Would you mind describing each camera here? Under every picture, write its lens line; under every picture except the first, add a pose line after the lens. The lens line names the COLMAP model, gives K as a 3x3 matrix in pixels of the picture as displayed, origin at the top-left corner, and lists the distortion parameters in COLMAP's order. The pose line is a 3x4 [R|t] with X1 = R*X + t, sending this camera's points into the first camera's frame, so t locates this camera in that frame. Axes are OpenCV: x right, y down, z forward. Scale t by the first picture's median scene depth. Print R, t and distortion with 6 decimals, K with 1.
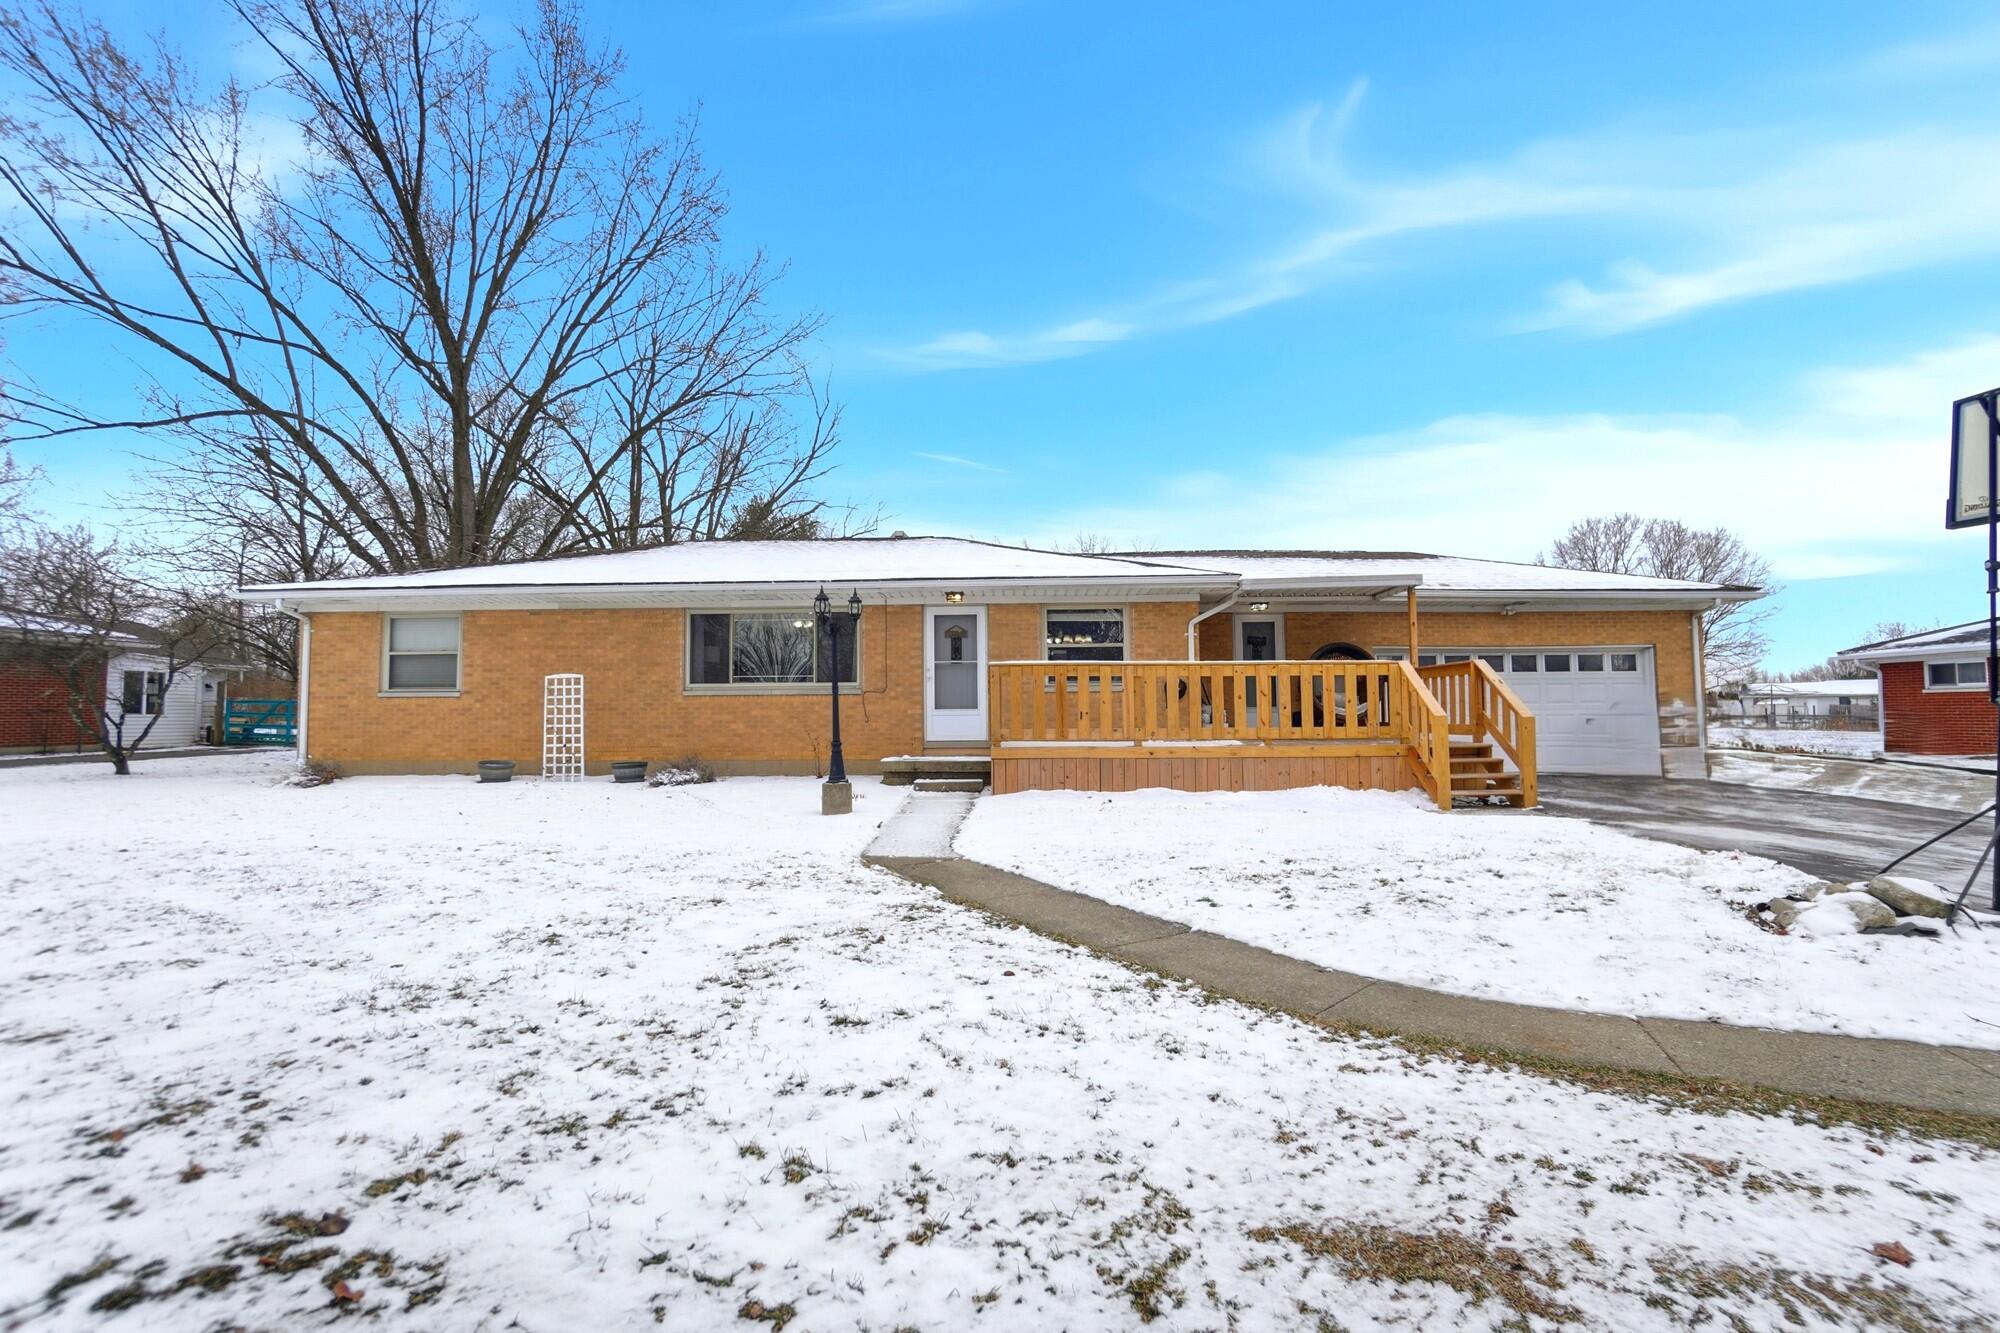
lens RADIAL K [[863.4, 0, 1000.0], [0, 863.4, 666.5], [0, 0, 1]] dist [-0.024537, 0.000063]
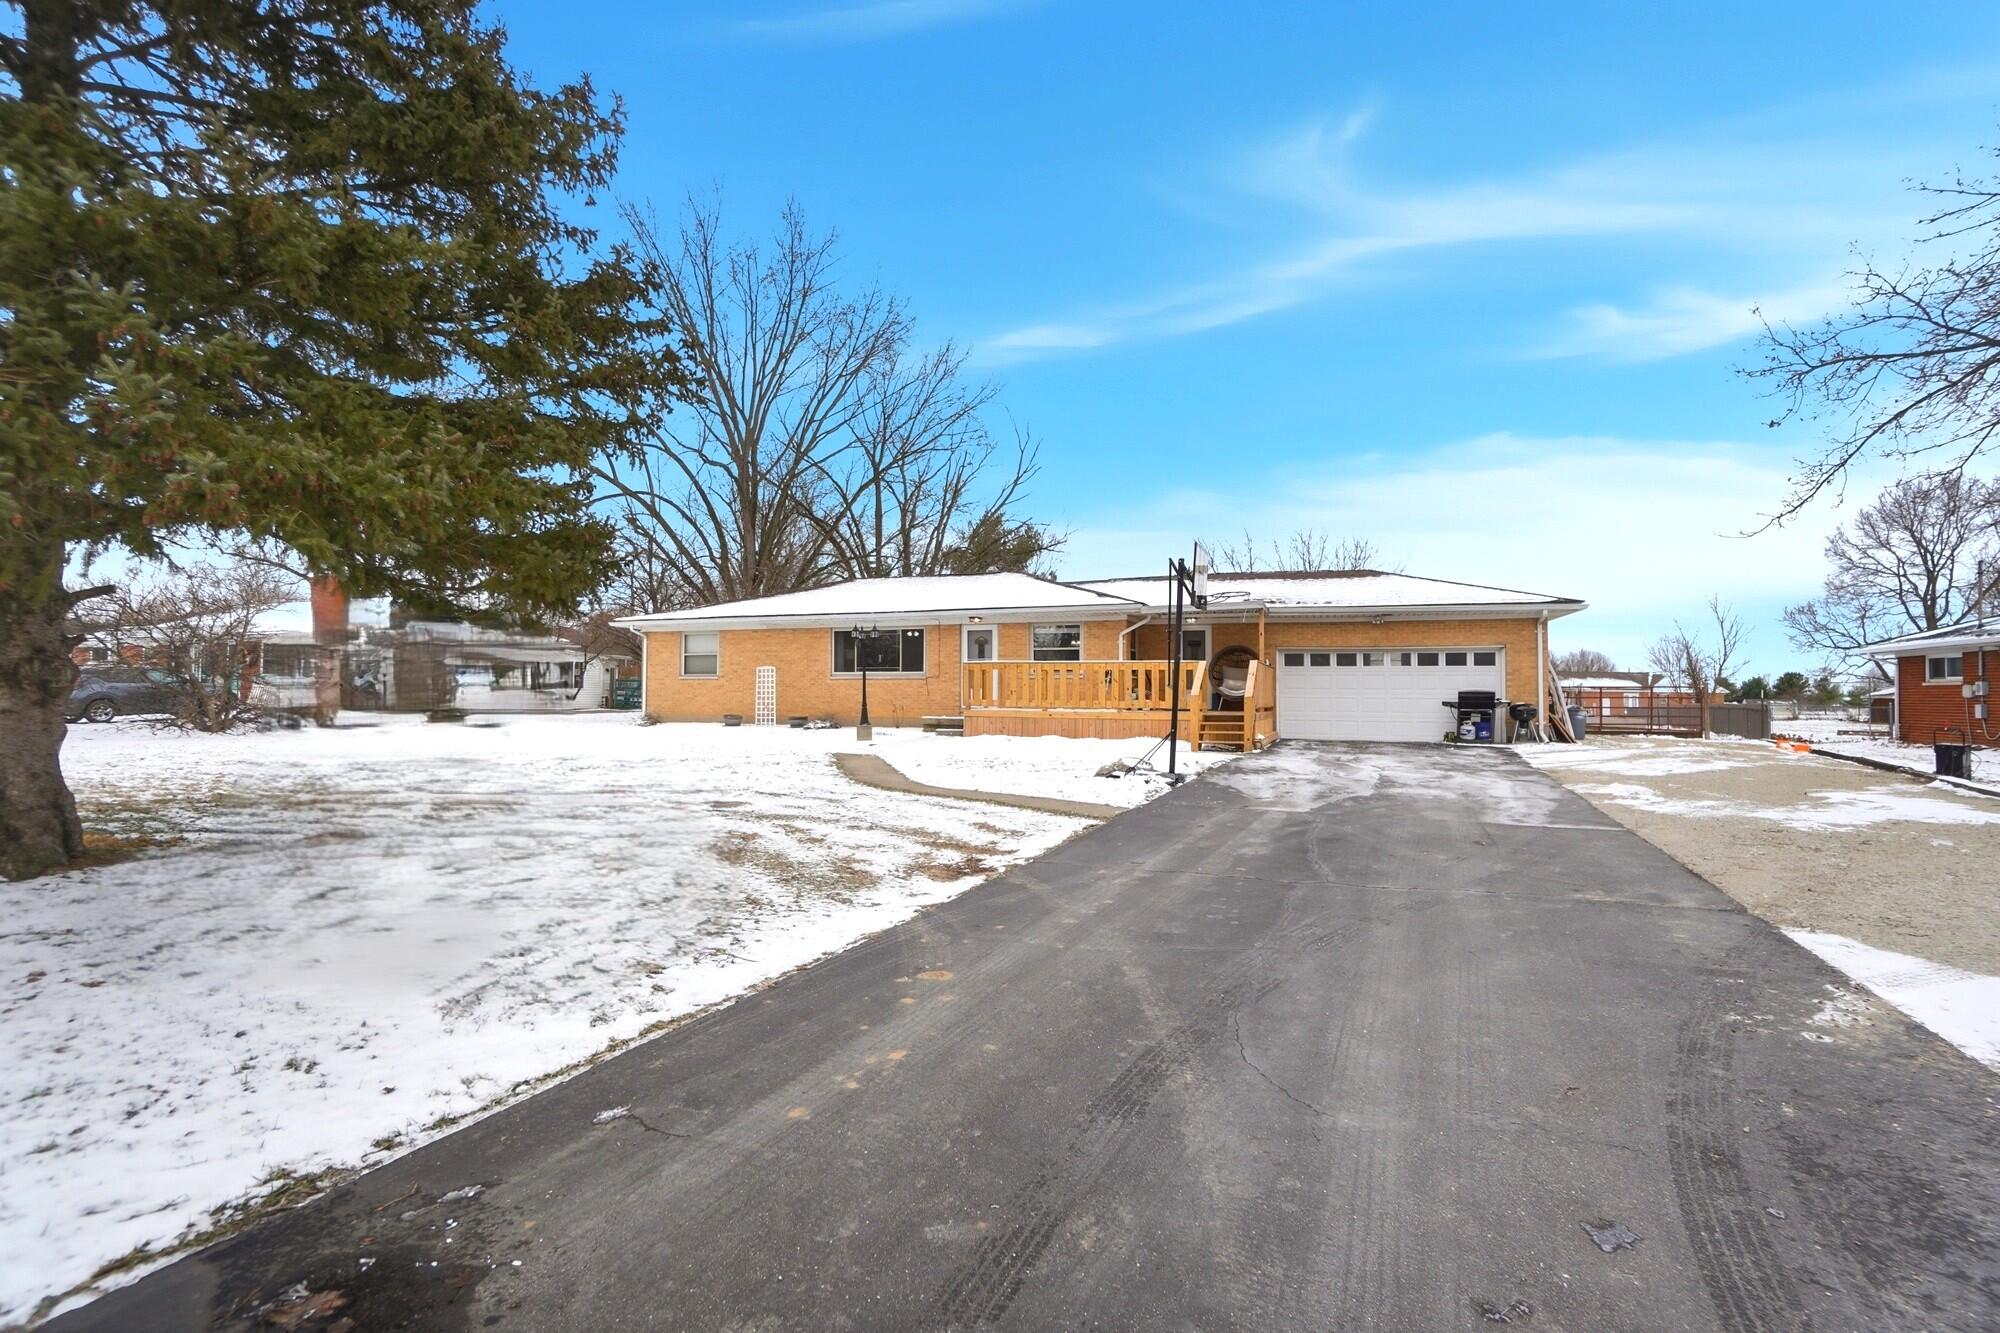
lens RADIAL K [[863.4, 0, 1000.0], [0, 863.4, 666.5], [0, 0, 1]] dist [-0.024537, 0.000063]
pose [[0.946055, 0.003227, -0.323991, 0.502815], [0.003155, 0.999811, 0.019173, -0.023094], [0.323991, -0.019161, 0.945866, -0.504407]]
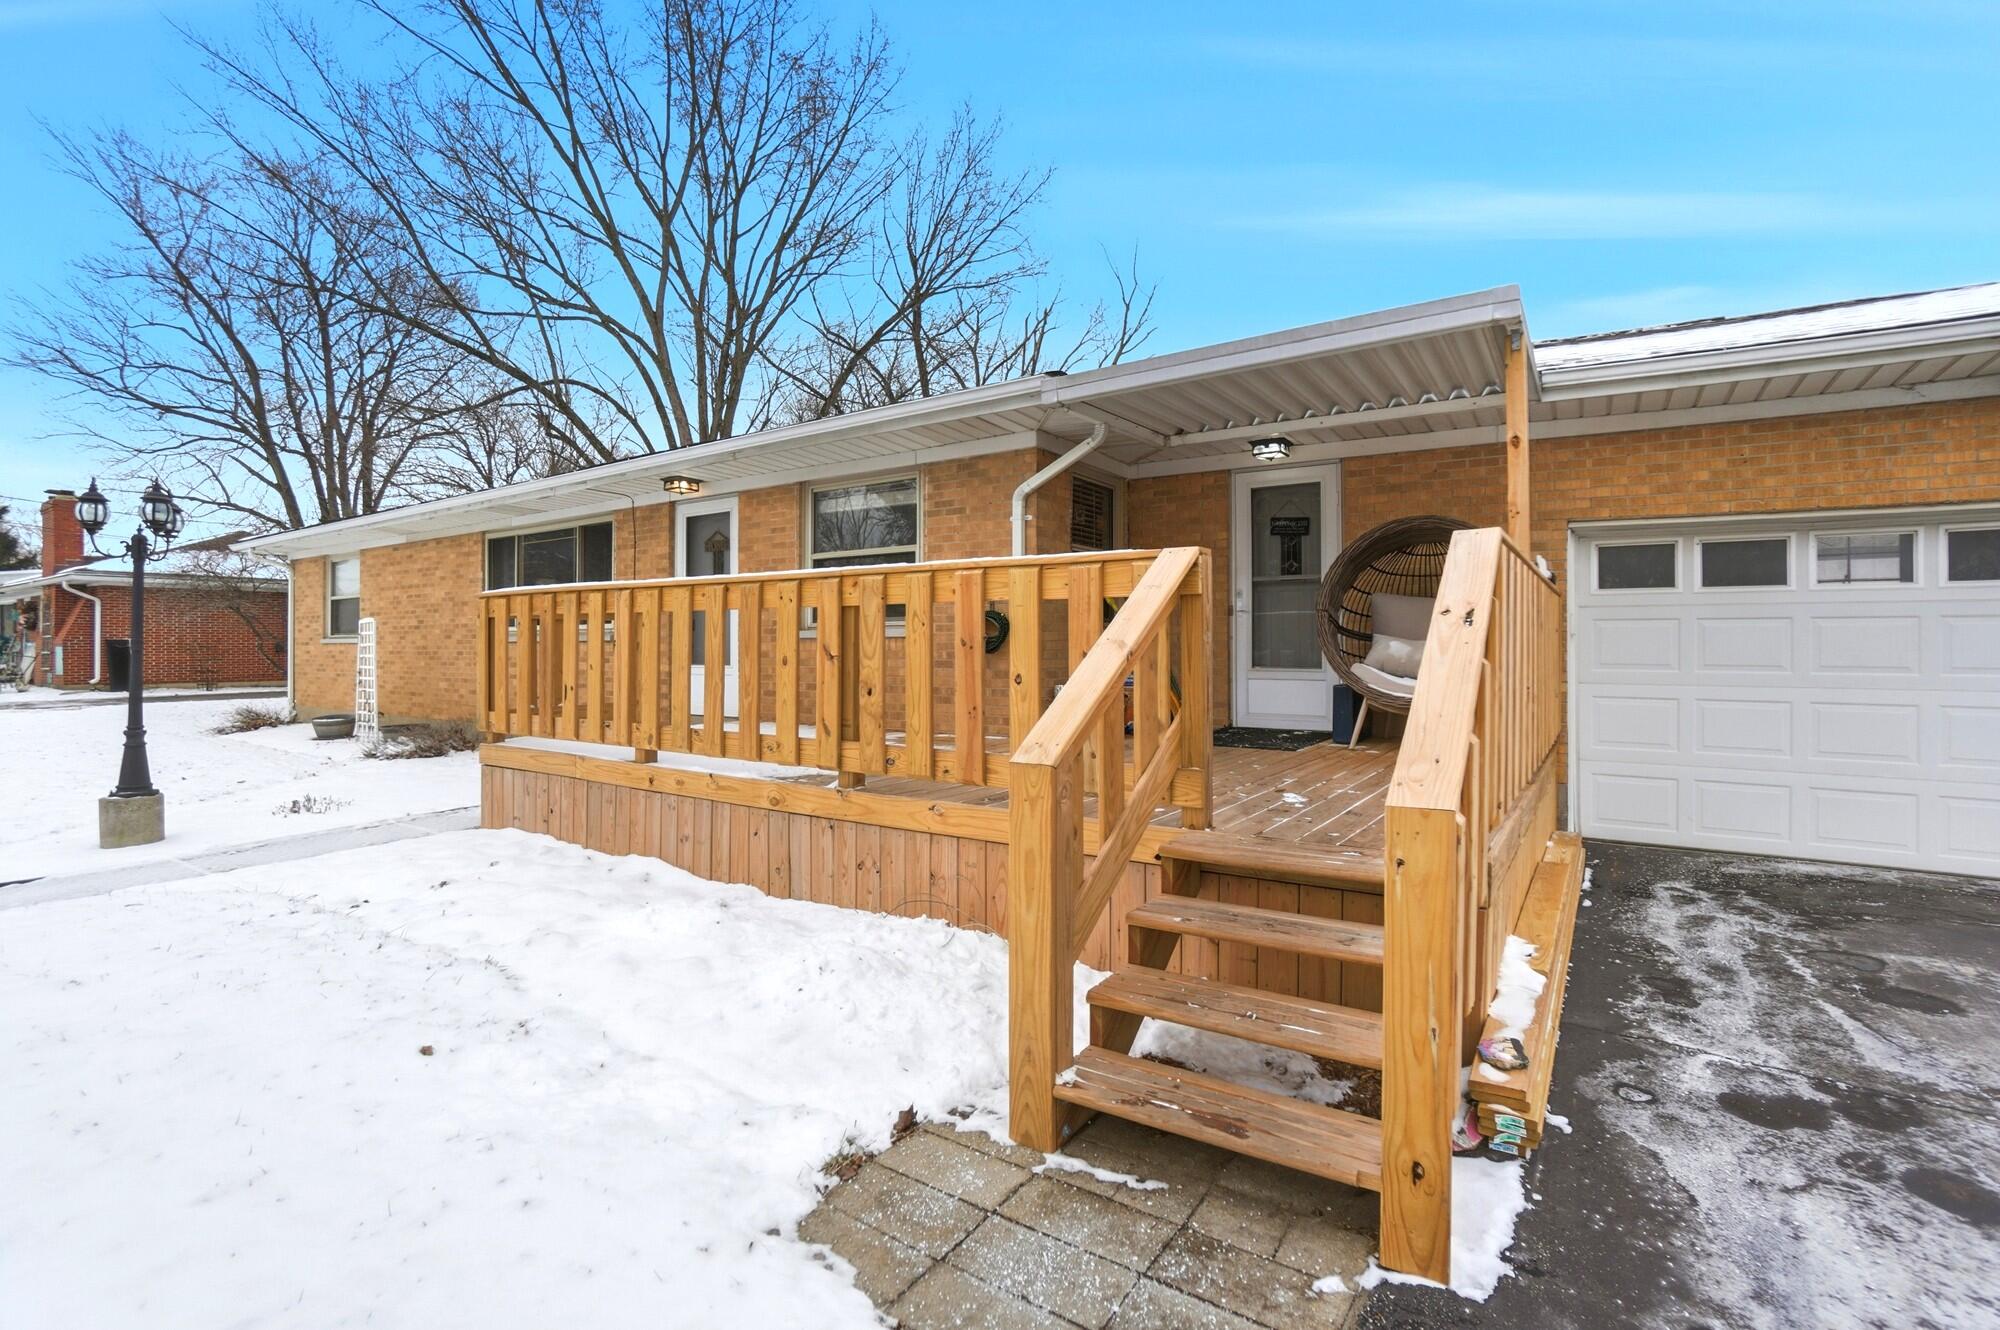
lens RADIAL K [[907.7, 0, 996.1], [0, 907.7, 636.8], [0, 0, 1]] dist [-0.040705, 0.000021]
pose [[0.851956, -0.002043, -0.523610, 0.459145], [0.022583, 0.999205, 0.032846, 0.010087], [0.523126, -0.039808, 0.851325, 0.557205]]
